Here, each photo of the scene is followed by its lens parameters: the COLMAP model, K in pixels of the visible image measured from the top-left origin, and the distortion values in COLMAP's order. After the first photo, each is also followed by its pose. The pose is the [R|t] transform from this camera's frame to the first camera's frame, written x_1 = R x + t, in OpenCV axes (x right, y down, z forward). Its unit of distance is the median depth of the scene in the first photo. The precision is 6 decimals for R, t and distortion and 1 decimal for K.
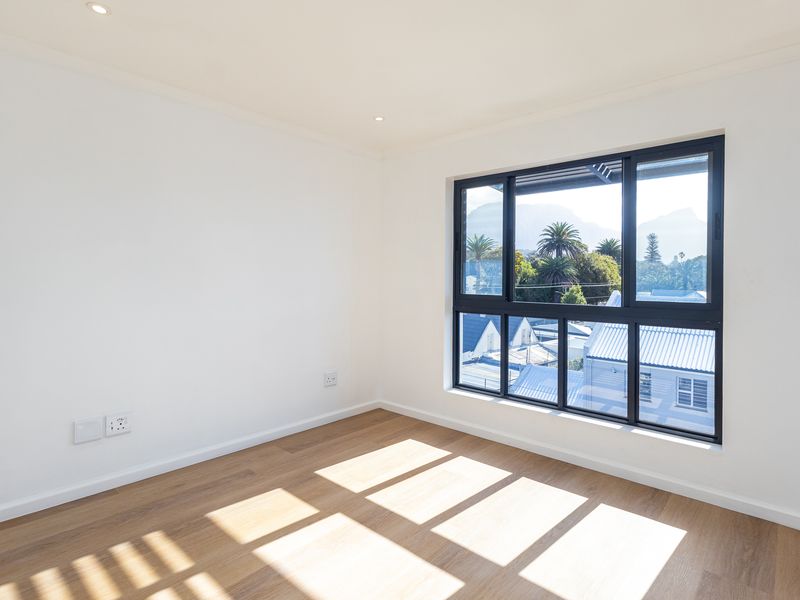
lens RADIAL K [[439.7, 0, 399.9], [0, 439.7, 296.5], [0, 0, 1]] dist [-0.000683, 0.004192]
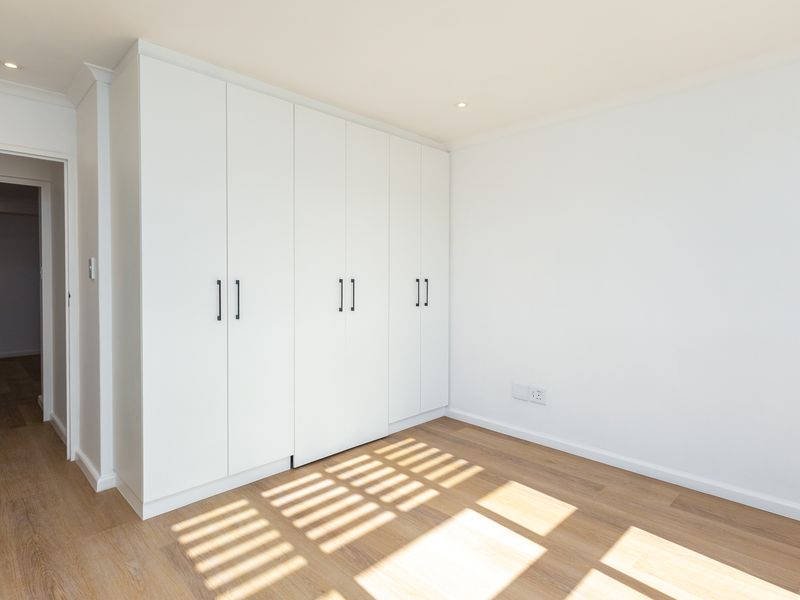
lens RADIAL K [[439.7, 0, 399.8], [0, 439.7, 298.4], [0, 0, 1]] dist [-0.000683, 0.004192]
pose [[-0.054183, 0.045221, -0.997507, 0.682405], [-0.040880, 0.998036, 0.047466, -0.040707], [0.997694, 0.043350, -0.052227, 0.669929]]
